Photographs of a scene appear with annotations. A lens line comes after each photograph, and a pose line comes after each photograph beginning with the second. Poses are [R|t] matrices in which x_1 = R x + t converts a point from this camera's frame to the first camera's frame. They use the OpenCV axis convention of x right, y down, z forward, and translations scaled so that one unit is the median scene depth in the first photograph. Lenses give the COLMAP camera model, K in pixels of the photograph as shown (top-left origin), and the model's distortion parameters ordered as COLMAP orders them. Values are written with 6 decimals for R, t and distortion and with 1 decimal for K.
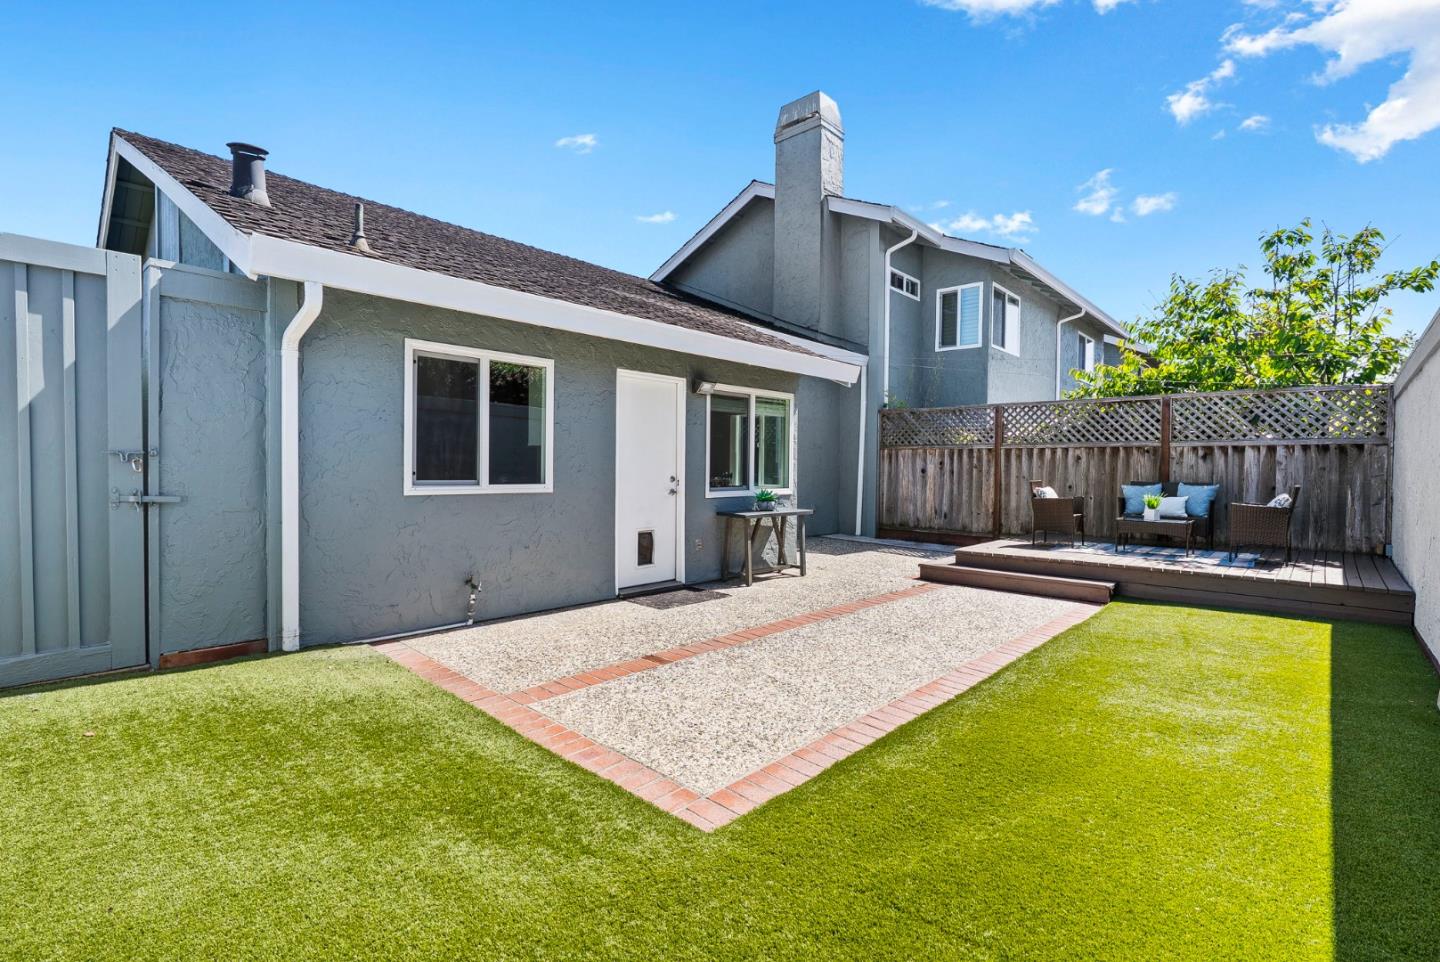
lens RADIAL K [[664.9, 0, 720.0], [0, 664.9, 481.0], [0, 0, 1]] dist [-0.004509, 0.000019]
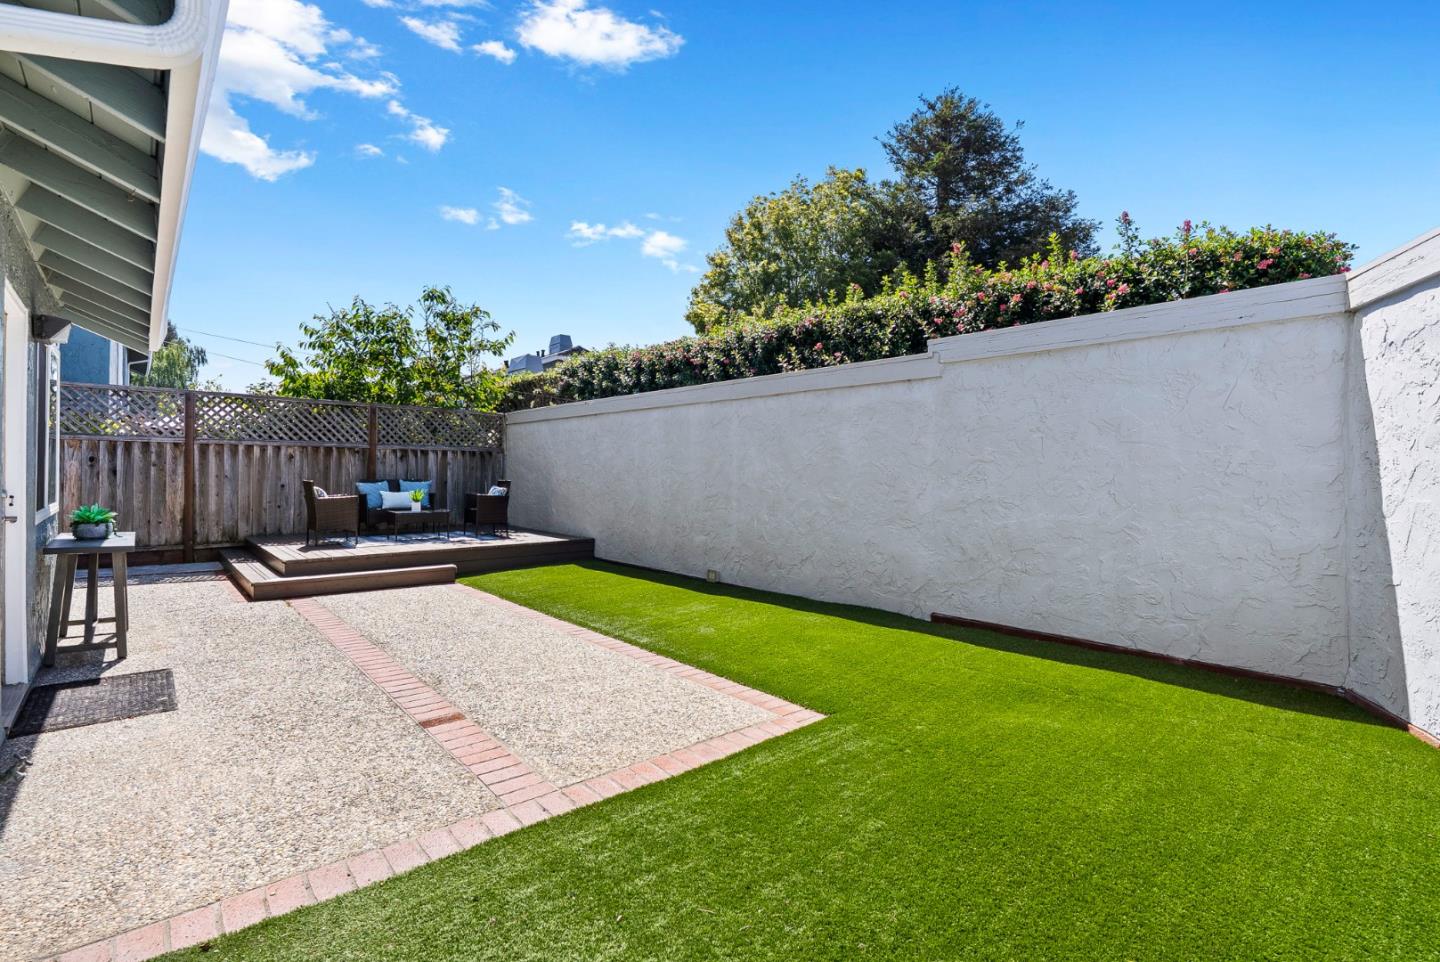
lens RADIAL K [[664.9, 0, 720.0], [0, 664.9, 481.0], [0, 0, 1]] dist [-0.004509, 0.000019]
pose [[0.084765, -0.023586, 0.996122, -0.405915], [0.010446, 0.999686, 0.022781, -0.014450], [-0.996346, 0.008475, 0.084985, 0.289844]]
